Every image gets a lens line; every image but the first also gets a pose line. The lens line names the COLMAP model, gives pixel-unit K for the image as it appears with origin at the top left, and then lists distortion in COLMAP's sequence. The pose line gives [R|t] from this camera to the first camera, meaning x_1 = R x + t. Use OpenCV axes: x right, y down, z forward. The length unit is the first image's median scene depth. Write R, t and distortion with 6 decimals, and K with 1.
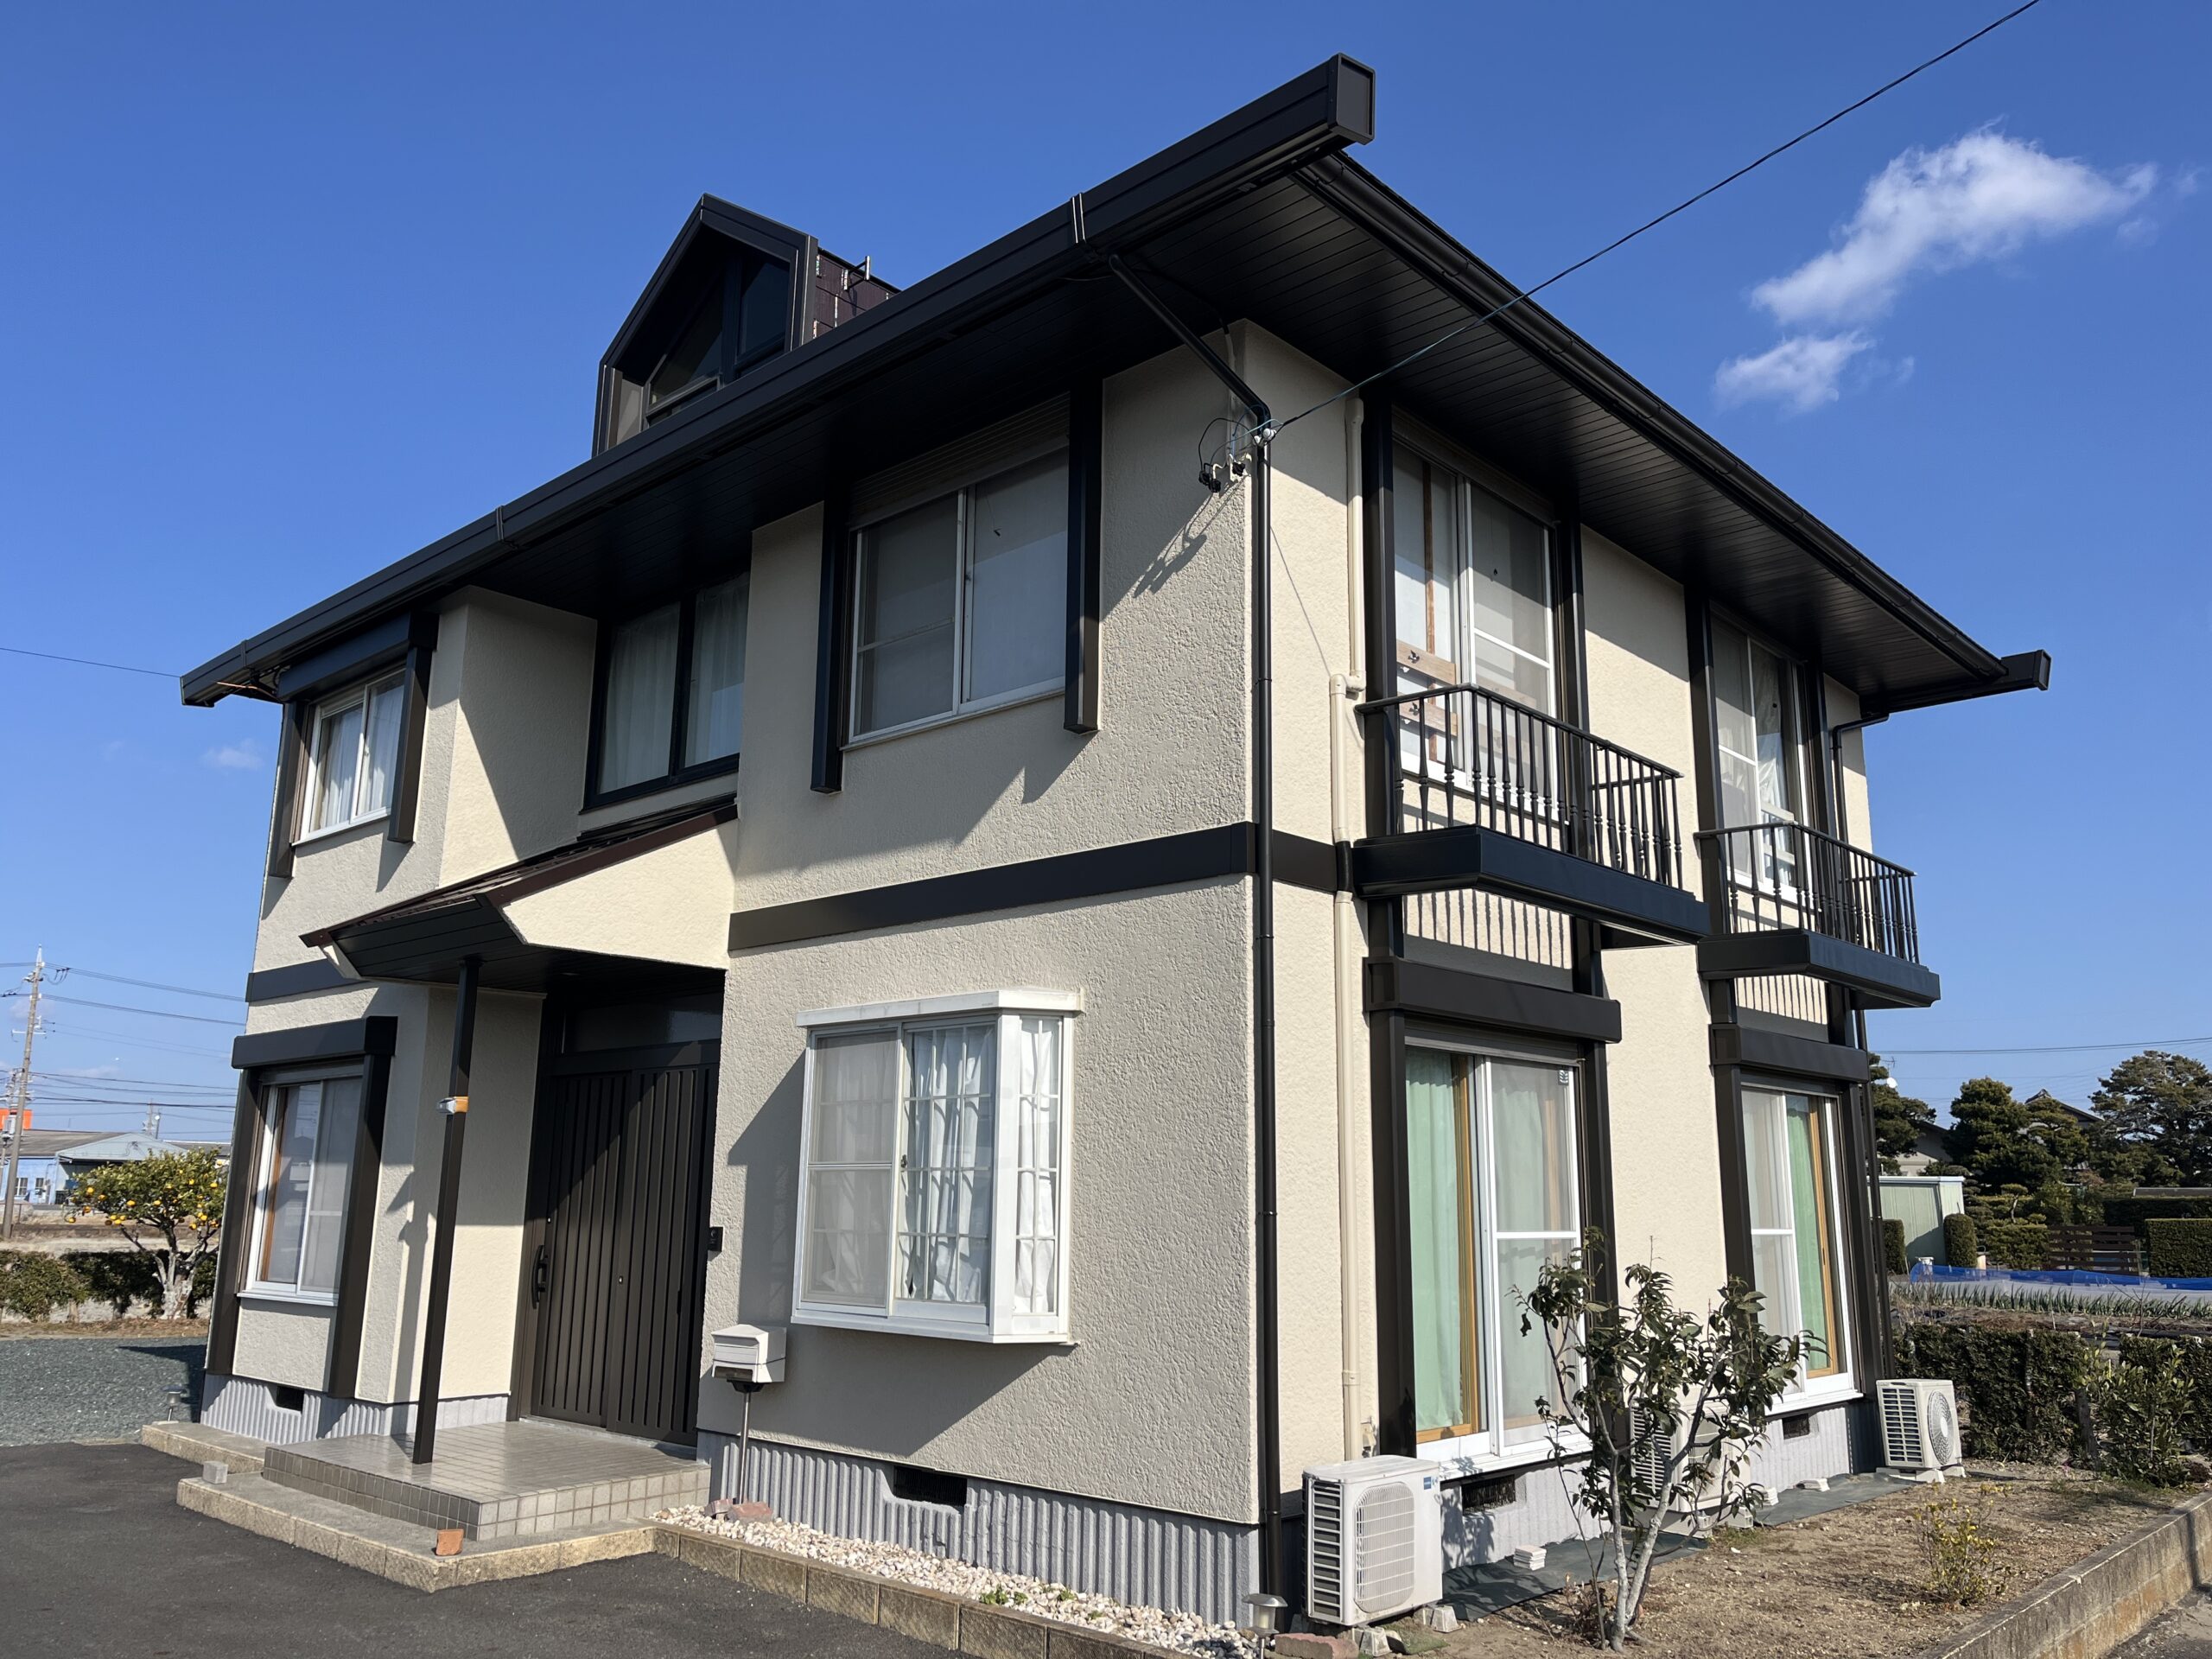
lens RADIAL K [[1684.5, 0, 1106.0], [0, 1684.5, 829.5], [0, 0, 1]] dist [0.081360, -0.111383]
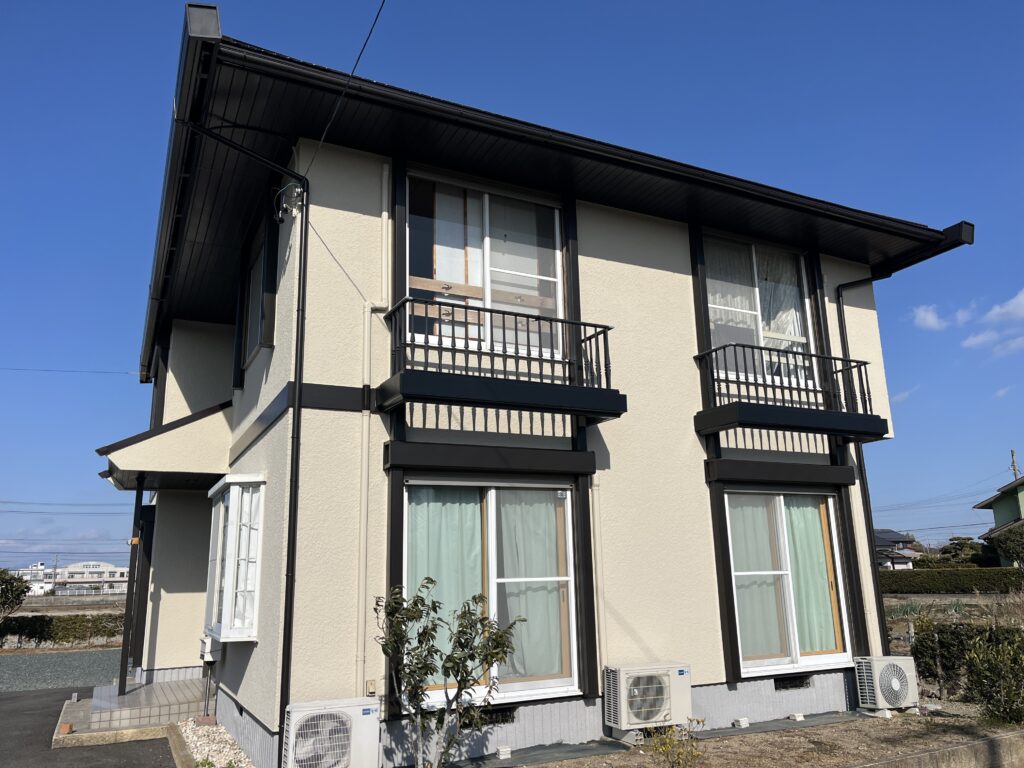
lens RADIAL K [[779.8, 0, 512.0], [0, 779.8, 384.0], [0, 0, 1]] dist [0.081360, -0.111383]
pose [[0.936768, -0.118206, -0.329382, 0.500541], [0.110200, 0.992981, -0.042941, 0.053135], [0.332146, 0.003928, 0.943220, 0.154825]]
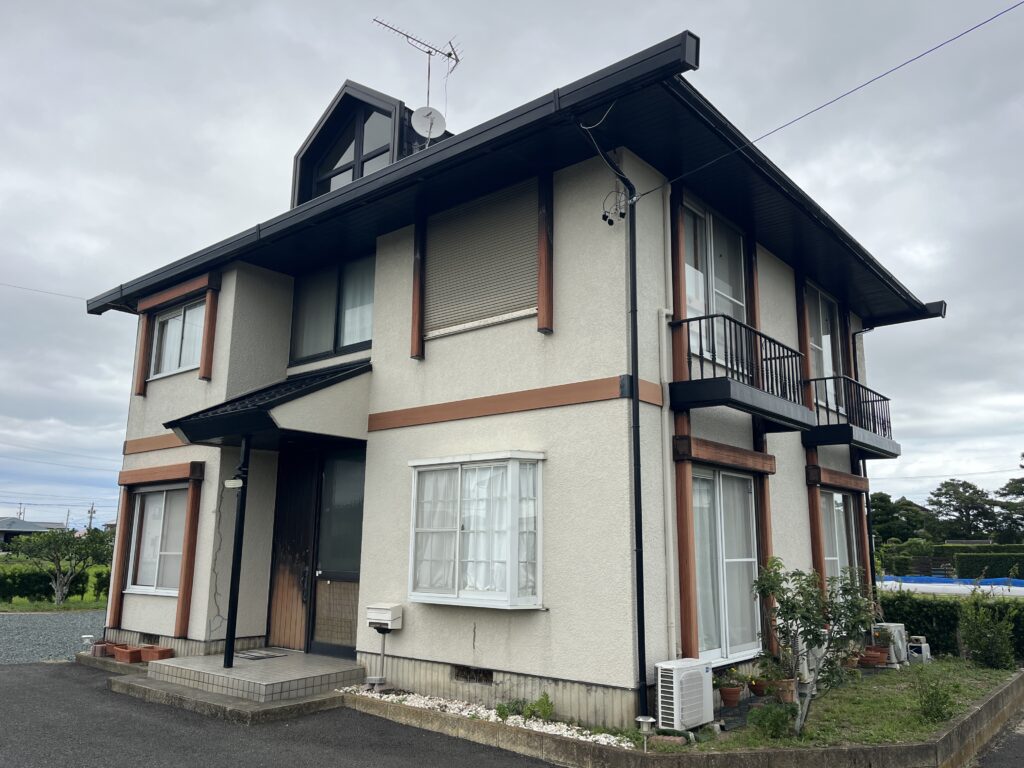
lens RADIAL K [[783.1, 0, 521.3], [0, 783.1, 387.6], [0, 0, 1]] dist [0.081776, -0.117922]
pose [[0.998437, 0.007194, 0.055431, -0.086844], [-0.008000, 0.999866, 0.014317, -0.000900], [-0.055320, -0.014738, 0.998360, -0.017947]]
